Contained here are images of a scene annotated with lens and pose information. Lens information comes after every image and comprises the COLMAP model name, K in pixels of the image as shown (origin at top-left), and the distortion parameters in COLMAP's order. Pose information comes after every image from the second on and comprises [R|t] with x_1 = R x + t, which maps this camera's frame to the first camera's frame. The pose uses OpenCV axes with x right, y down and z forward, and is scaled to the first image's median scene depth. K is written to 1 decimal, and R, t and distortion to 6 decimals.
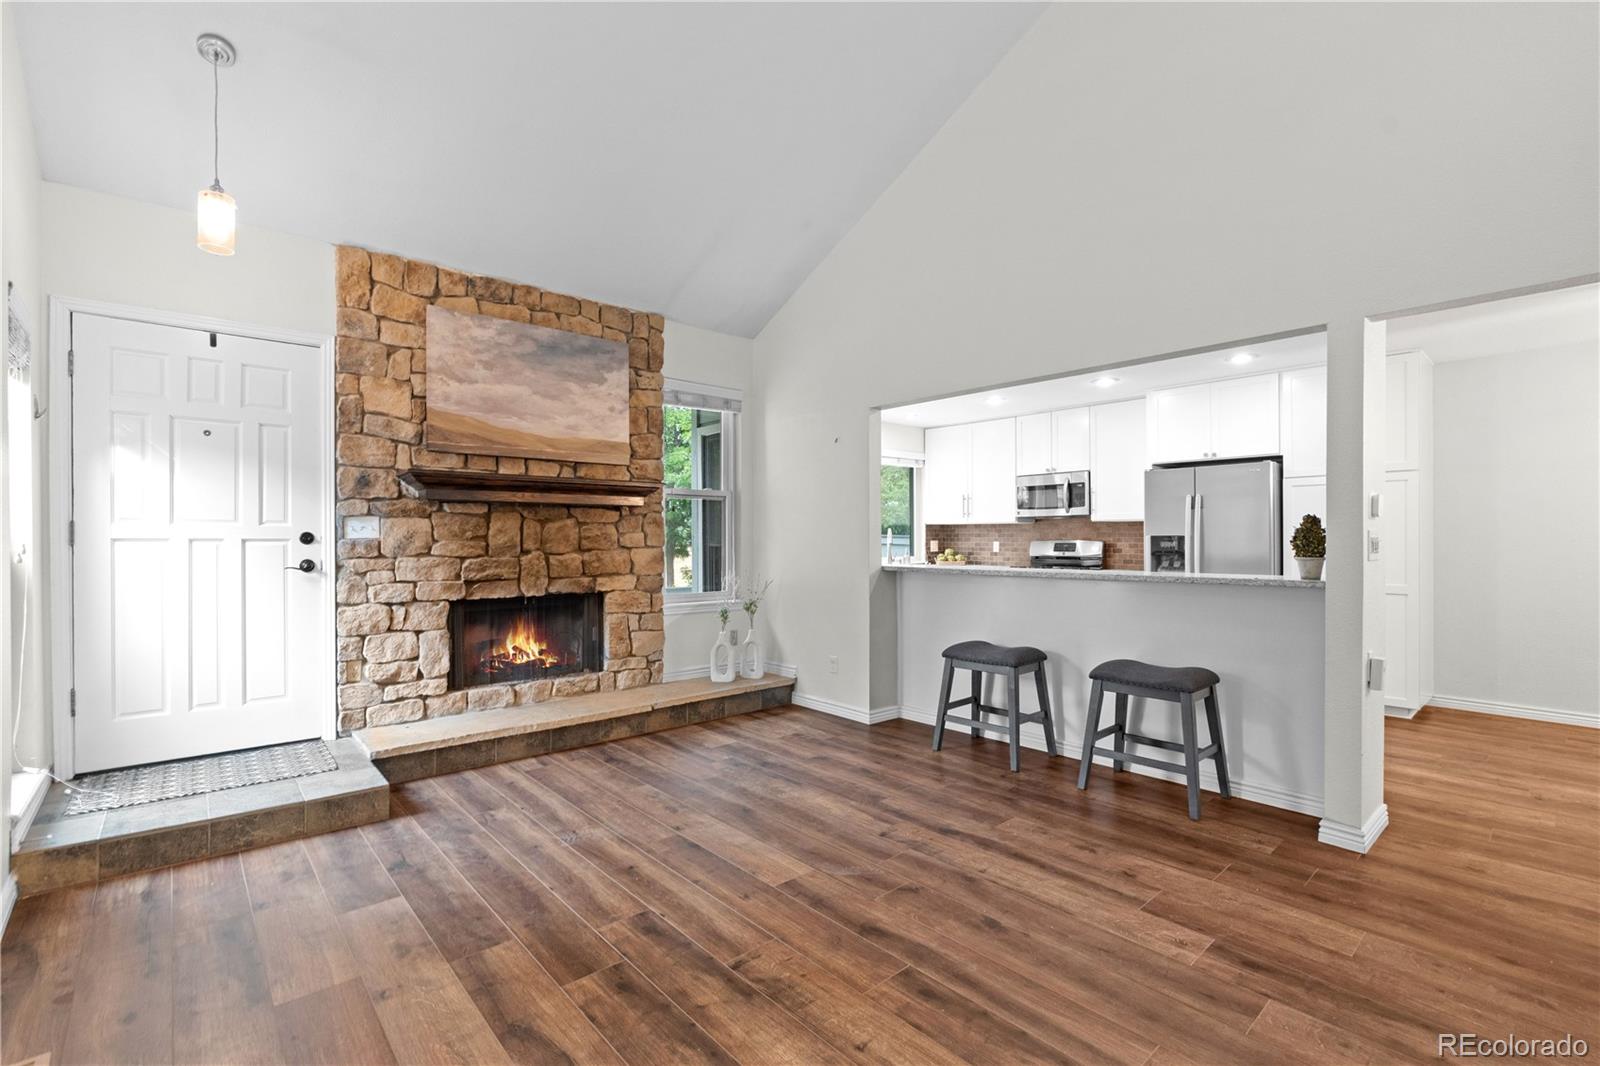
lens RADIAL K [[712.9, 0, 795.9], [0, 712.9, 535.6], [0, 0, 1]] dist [-0.005433, 0.000657]
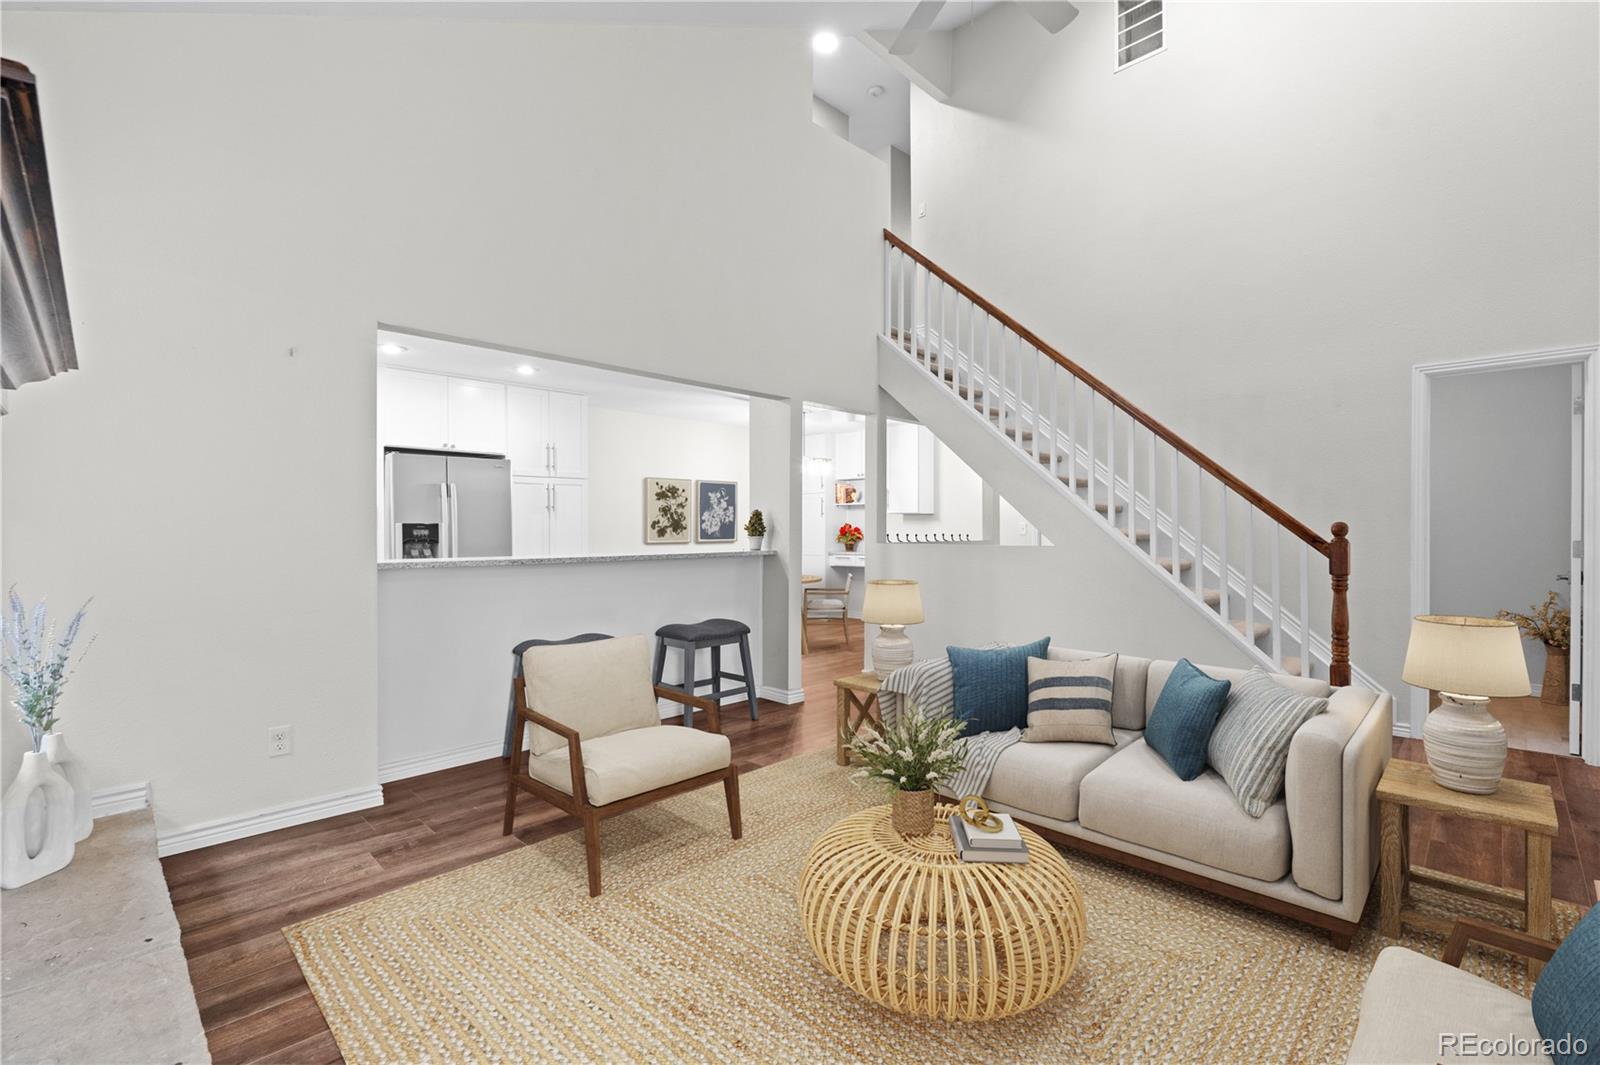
lens RADIAL K [[712.9, 0, 791.0], [0, 712.9, 533.9], [0, 0, 1]] dist [-0.005433, 0.000657]
pose [[-0.049295, -0.006453, 0.998763, -0.655330], [-0.001938, 0.999978, 0.006365, 0.010586], [-0.998782, -0.001622, -0.049307, 0.749731]]
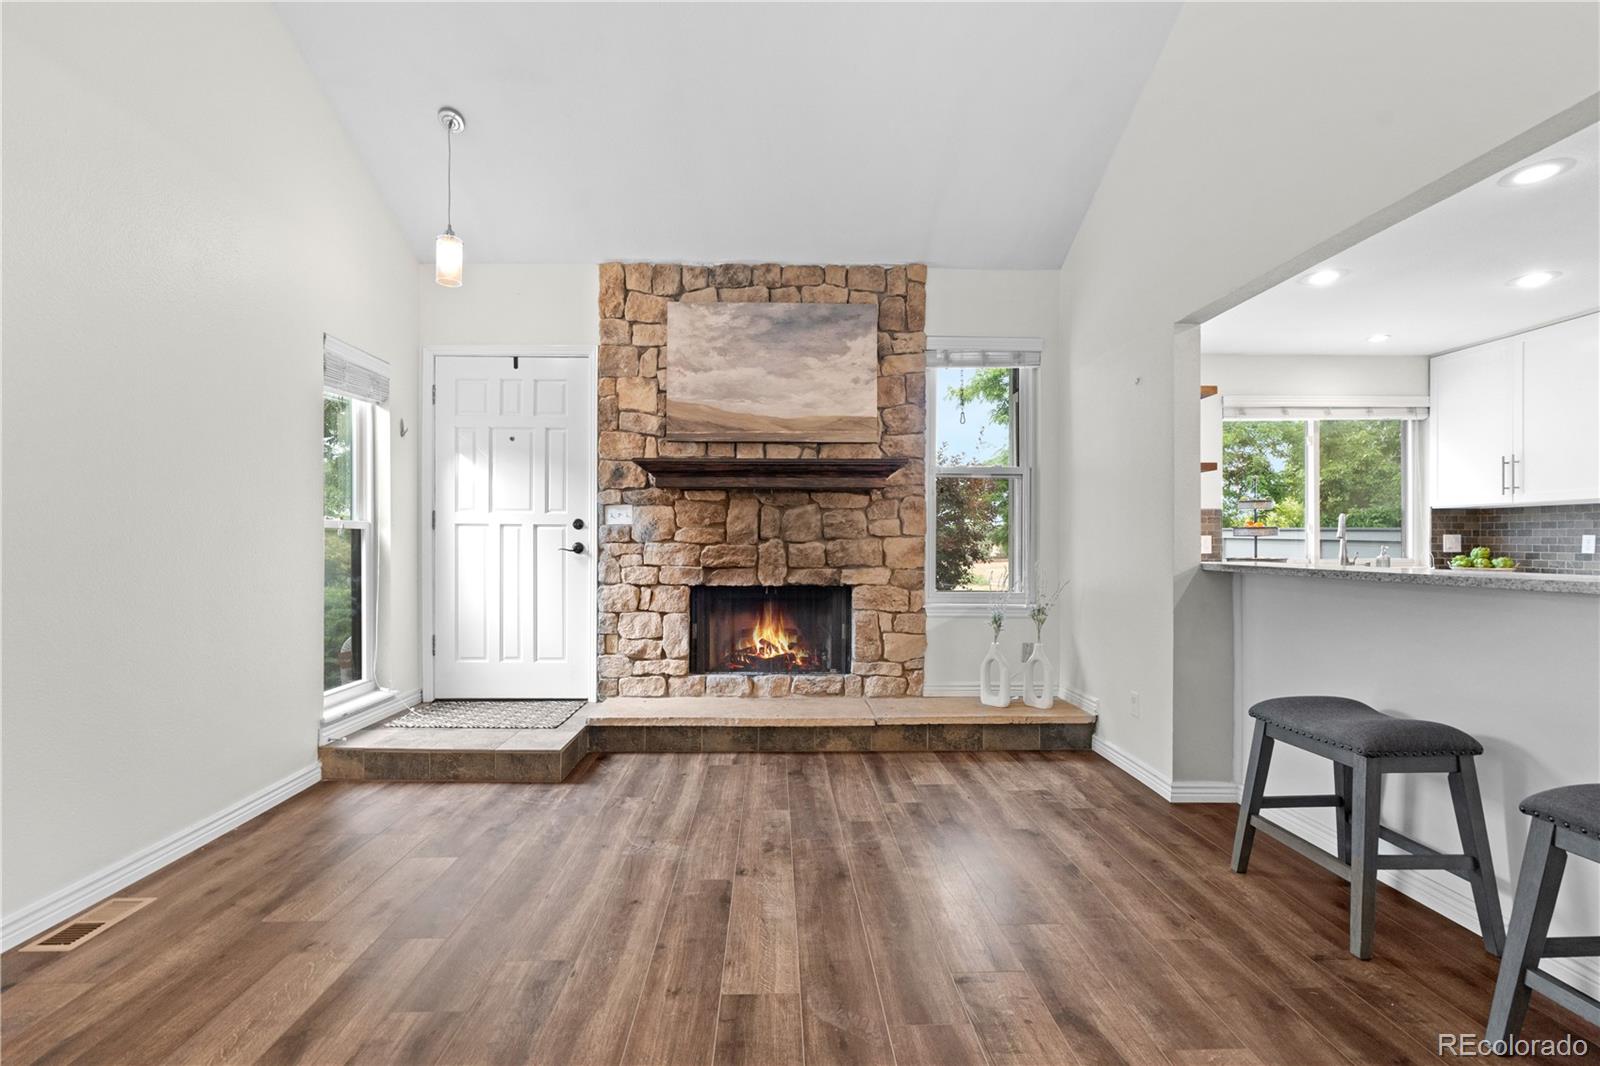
lens RADIAL K [[712.9, 0, 792.2], [0, 712.9, 536.2], [0, 0, 1]] dist [-0.005433, 0.000657]
pose [[0.769482, -0.001248, -0.638668, 0.290740], [-0.002166, 0.999987, -0.004563, 0.025057], [0.638665, 0.004894, 0.769469, 0.305638]]
